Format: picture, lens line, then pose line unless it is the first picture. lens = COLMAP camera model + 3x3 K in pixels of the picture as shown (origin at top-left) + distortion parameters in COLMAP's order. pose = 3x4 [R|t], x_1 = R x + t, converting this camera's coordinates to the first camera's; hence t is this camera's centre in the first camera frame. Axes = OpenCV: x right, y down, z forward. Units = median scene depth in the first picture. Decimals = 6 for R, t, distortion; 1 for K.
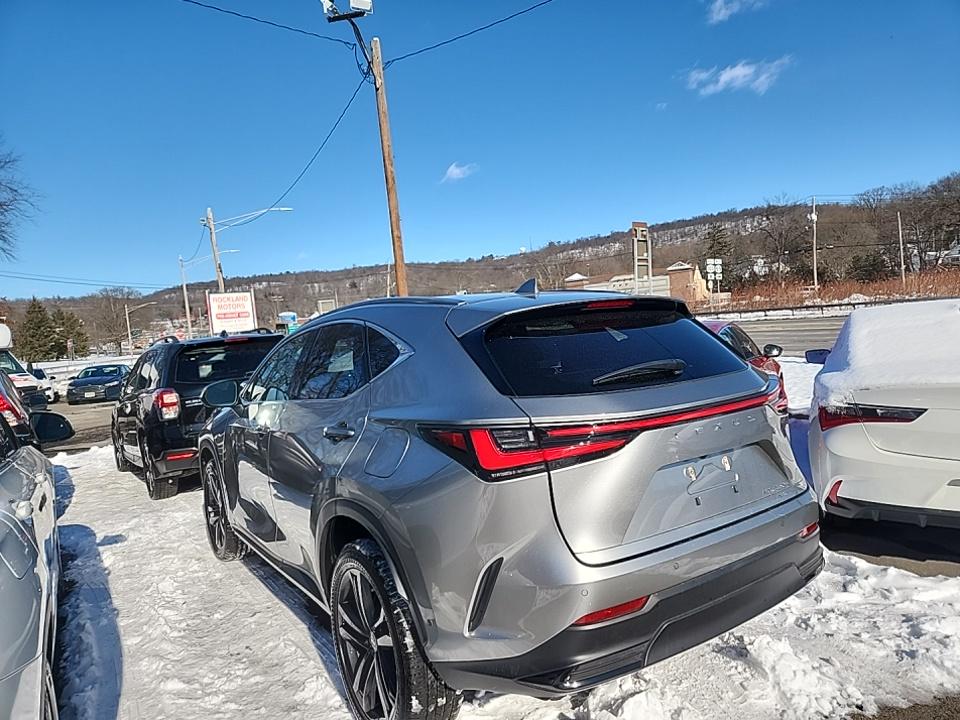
lens RADIAL K [[649.0, 0, 494.9], [0, 649.0, 356.3], [0, 0, 1]] dist [0.065003, -0.048075]
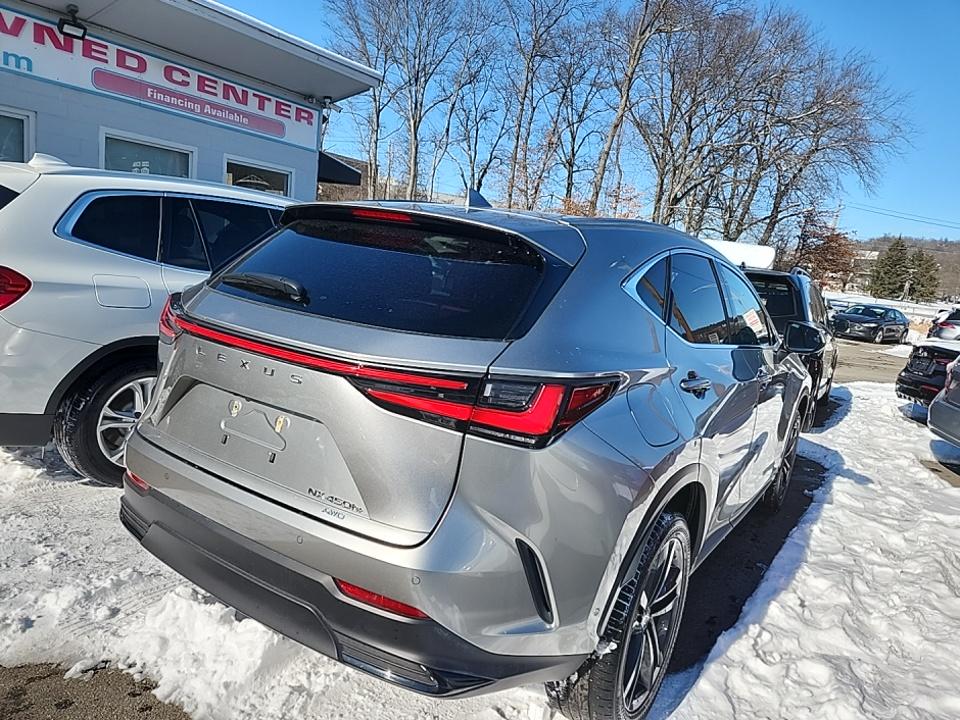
lens RADIAL K [[649.0, 0, 482.0], [0, 649.0, 360.9], [0, 0, 1]] dist [0.065003, -0.048075]
pose [[0.376316, 0.278975, -0.883493, 0.180008], [-0.195171, 0.956061, 0.218758, -0.020423], [0.905701, 0.090111, 0.414229, 0.157970]]
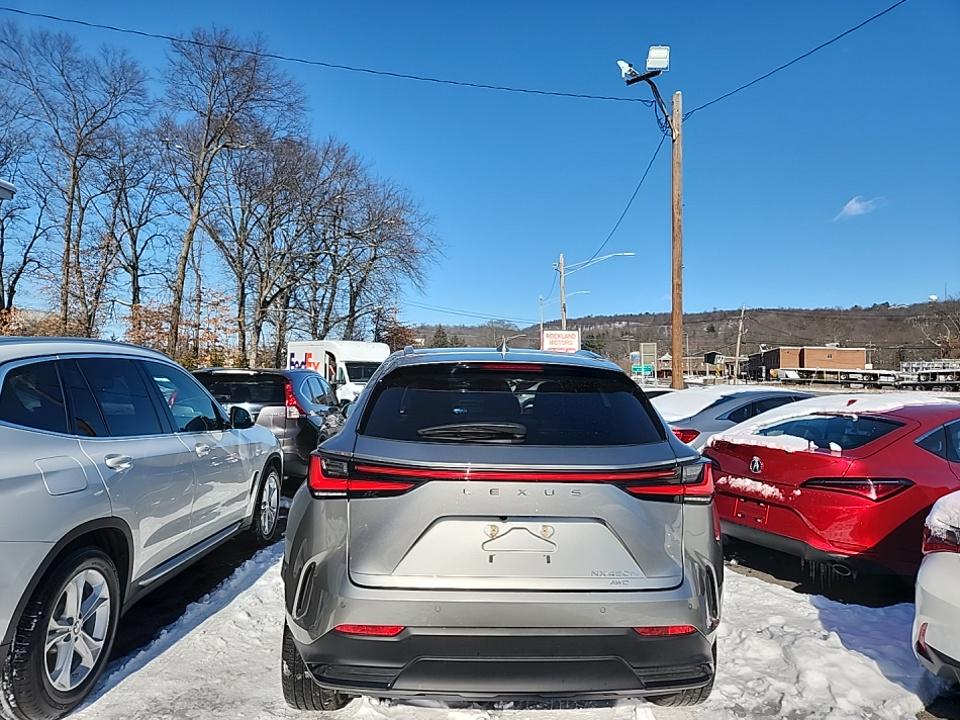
lens RADIAL K [[649.0, 0, 481.5], [0, 649.0, 356.6], [0, 0, 1]] dist [0.065003, -0.048075]
pose [[0.850629, 0.080959, -0.519496, 0.121717], [-0.113427, 0.993064, -0.030965, -0.010271], [0.513386, 0.085265, 0.853912, 0.009284]]
